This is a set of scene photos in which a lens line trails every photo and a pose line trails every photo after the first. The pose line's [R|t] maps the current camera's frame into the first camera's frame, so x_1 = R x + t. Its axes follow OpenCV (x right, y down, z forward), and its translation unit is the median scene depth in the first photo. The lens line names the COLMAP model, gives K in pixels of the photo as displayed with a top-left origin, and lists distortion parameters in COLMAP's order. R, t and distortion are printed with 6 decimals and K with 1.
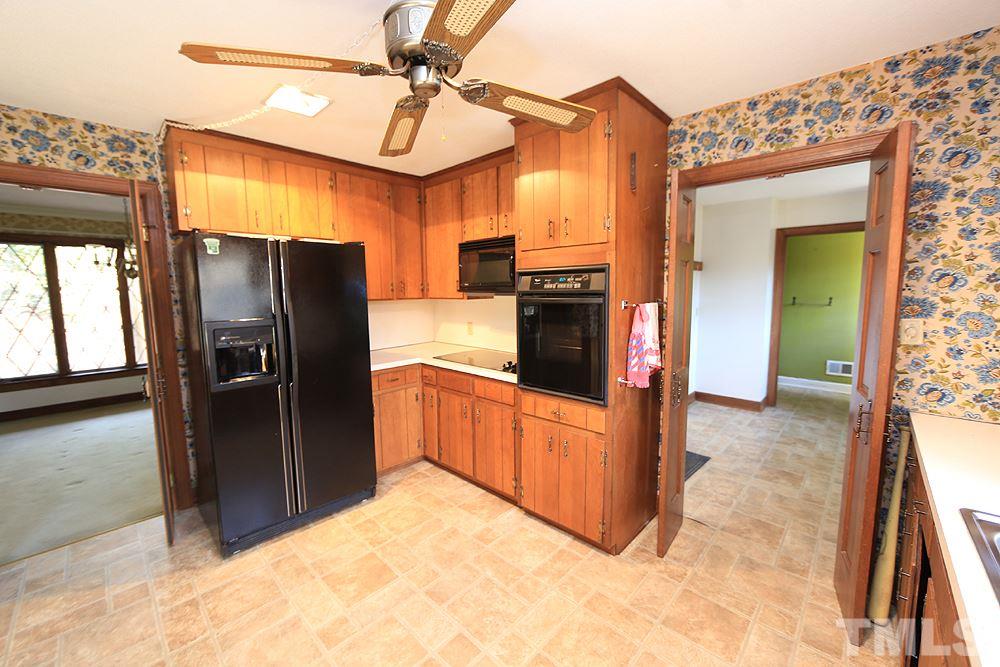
lens RADIAL K [[394.7, 0, 497.0], [0, 394.7, 332.2], [0, 0, 1]] dist [-0.013264, 0.000050]
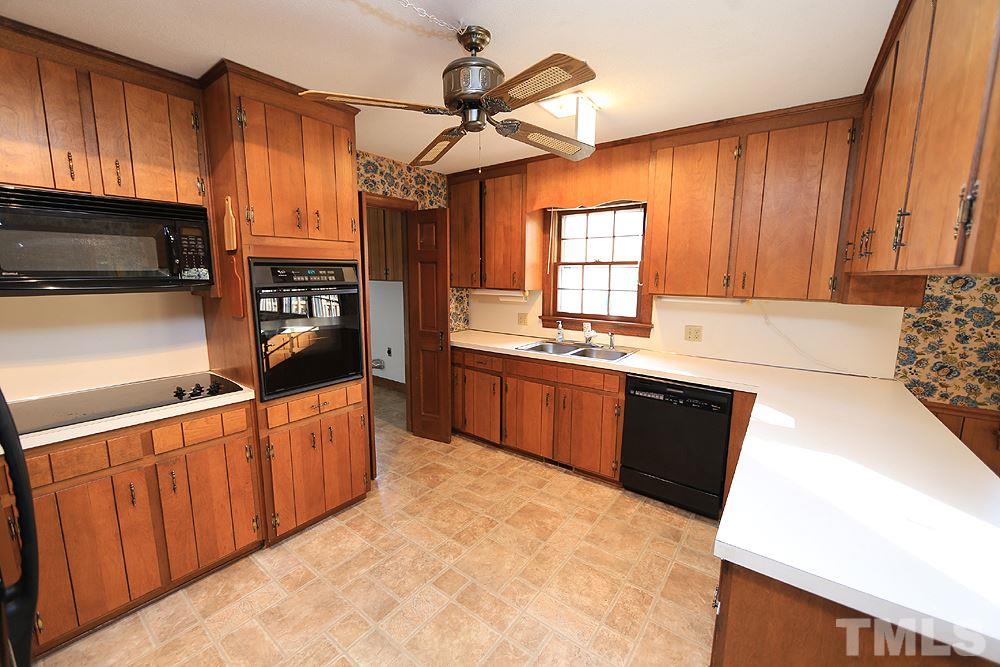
lens RADIAL K [[394.7, 0, 497.0], [0, 394.7, 332.2], [0, 0, 1]] dist [-0.013264, 0.000050]
pose [[-0.120010, -0.134890, 0.983566, -0.917504], [0.096766, 0.984420, 0.146813, -0.086315], [-0.988046, 0.112794, -0.105087, 0.678417]]
